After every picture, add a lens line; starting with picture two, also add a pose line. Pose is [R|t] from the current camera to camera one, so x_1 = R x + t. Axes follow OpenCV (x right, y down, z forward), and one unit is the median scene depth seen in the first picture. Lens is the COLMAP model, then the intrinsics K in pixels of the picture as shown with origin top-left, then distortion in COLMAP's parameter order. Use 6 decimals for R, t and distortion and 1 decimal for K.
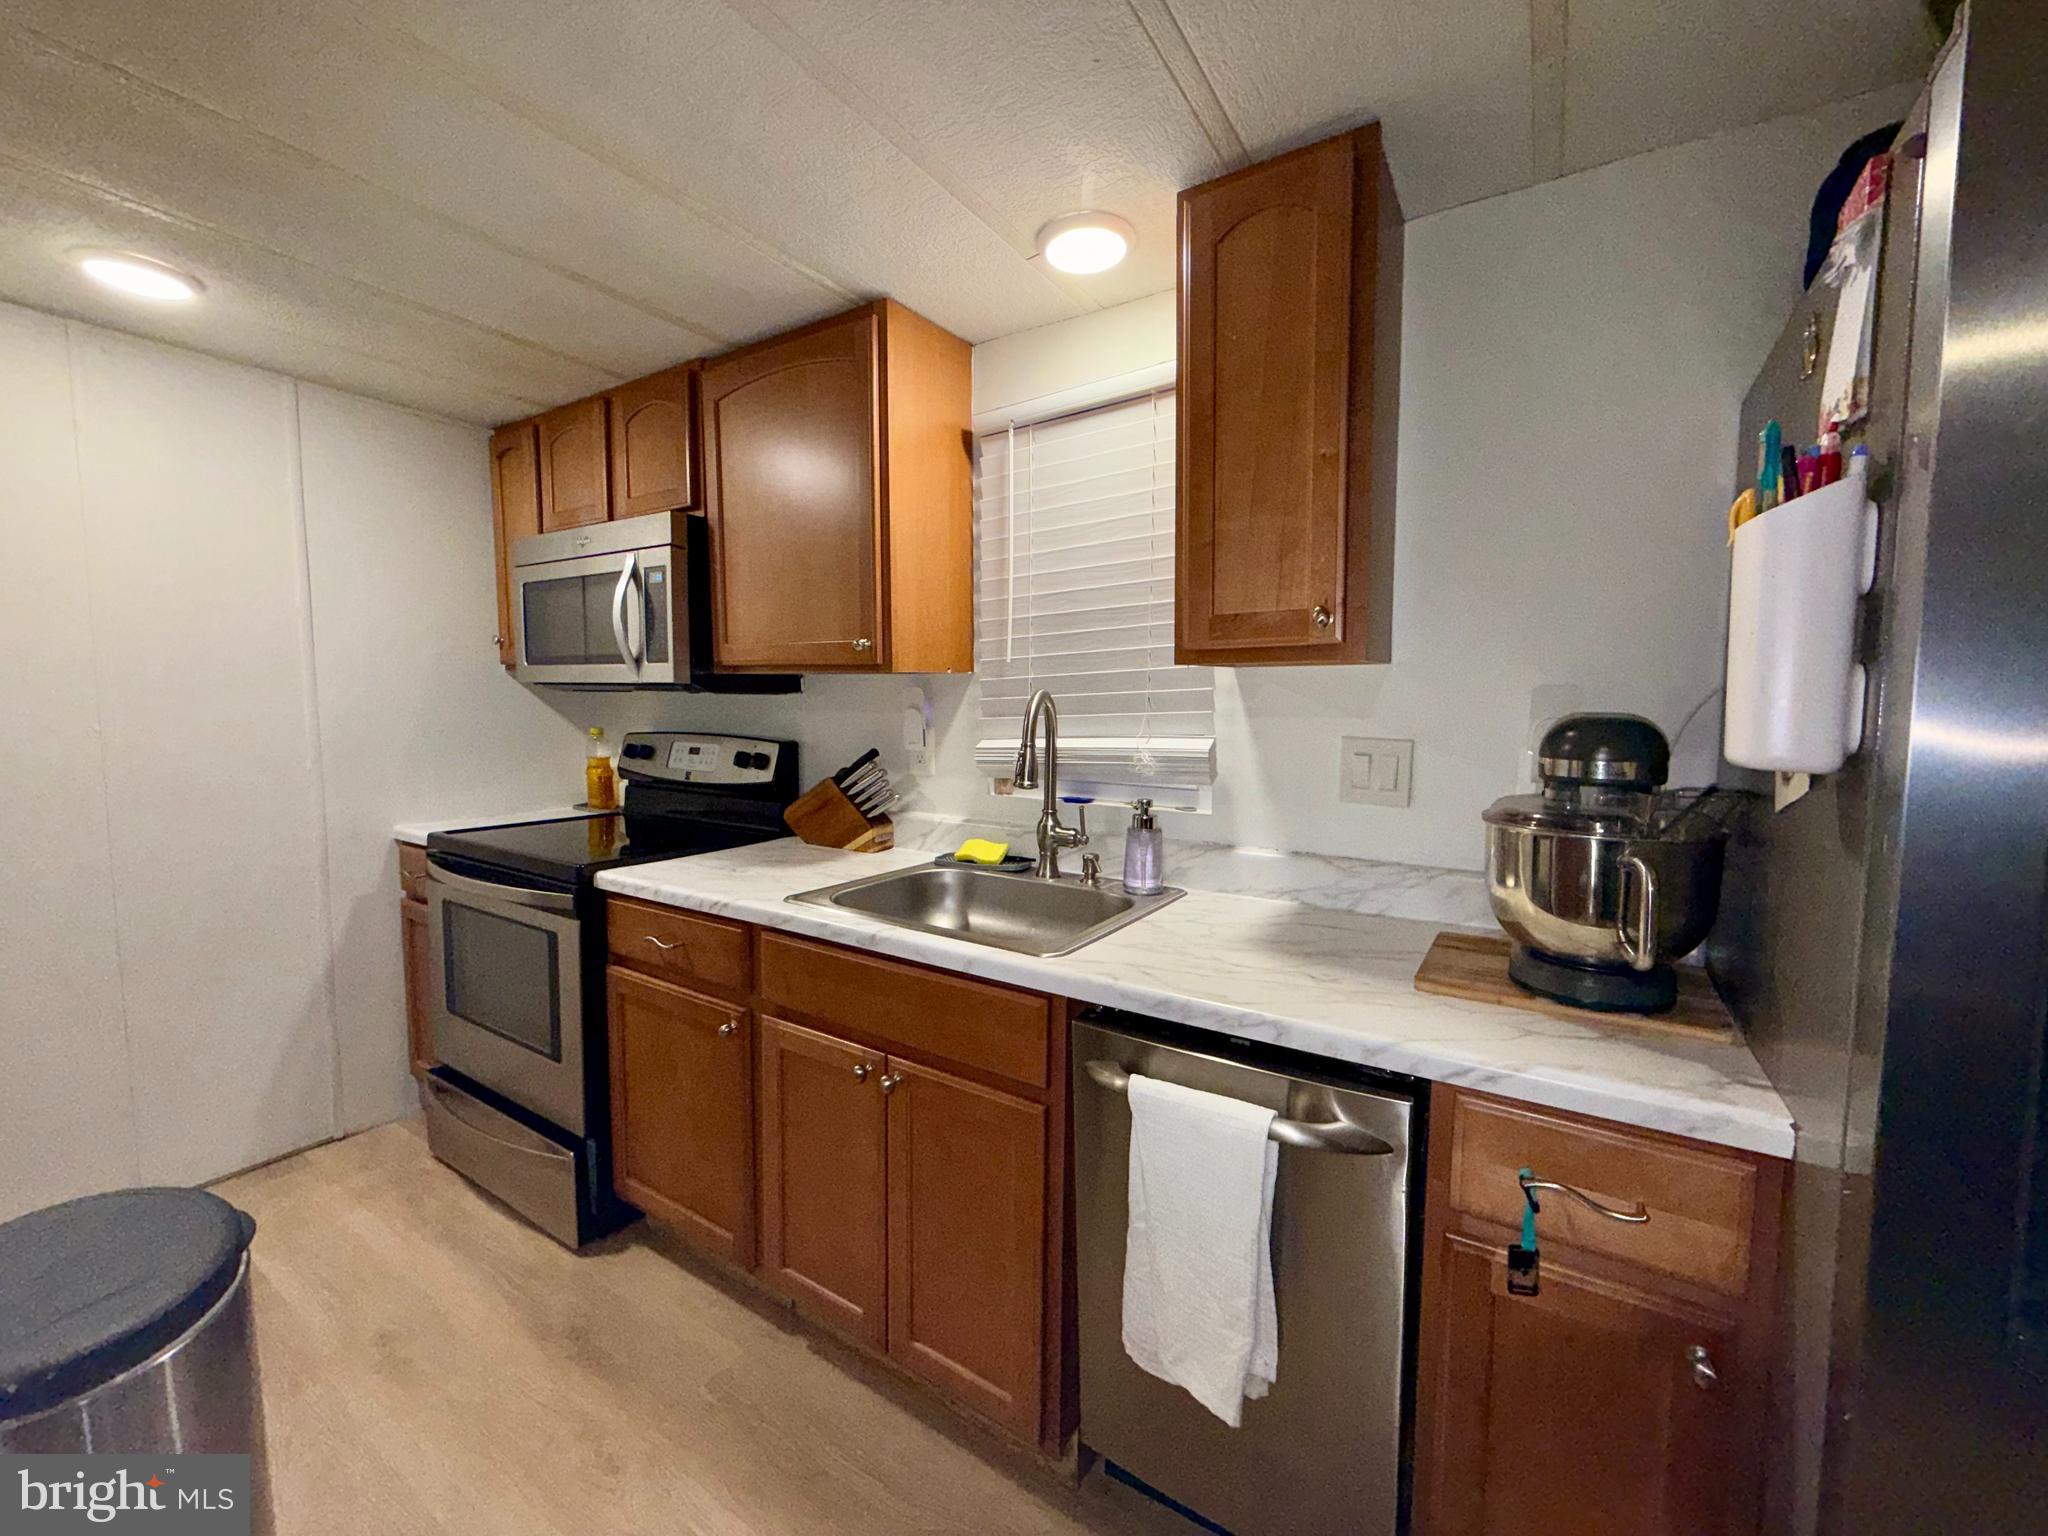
lens RADIAL K [[816.5, 0, 1015.5], [0, 816.5, 771.5], [0, 0, 1]] dist [-0.000334, -0.000292]
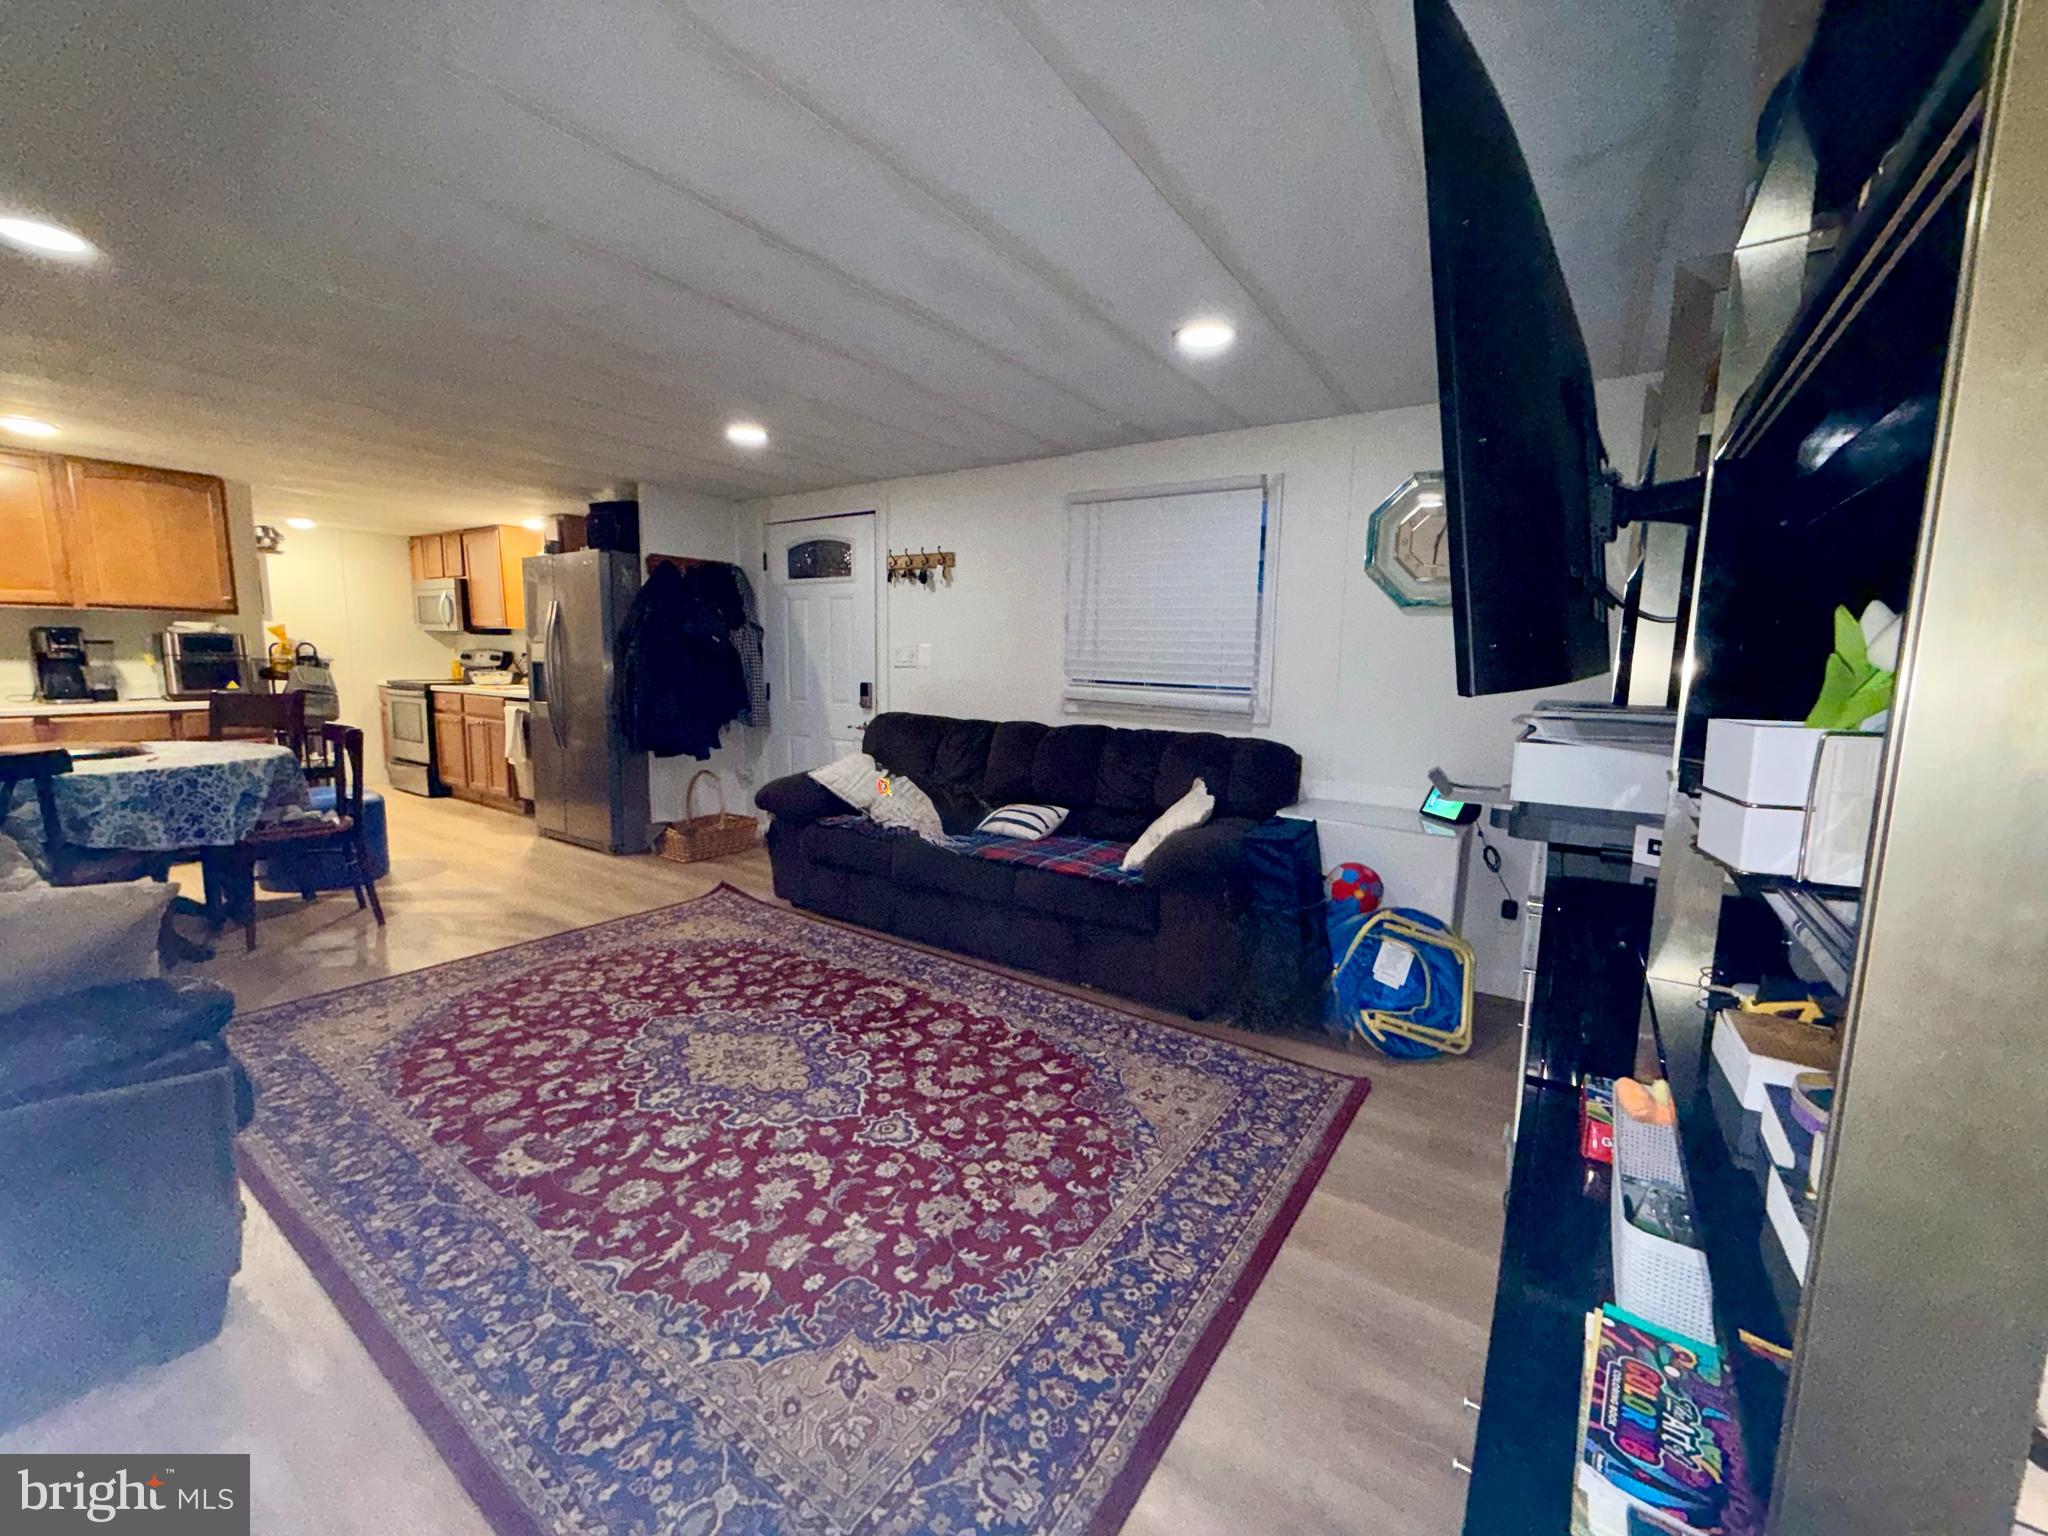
lens RADIAL K [[816.5, 0, 1020.6], [0, 816.5, 762.2], [0, 0, 1]] dist [-0.000334, -0.000292]
pose [[0.999790, 0.013962, -0.014975, 2.084675], [-0.013358, 0.999122, 0.039713, 0.283516], [0.015517, -0.039505, 0.999099, -2.478929]]
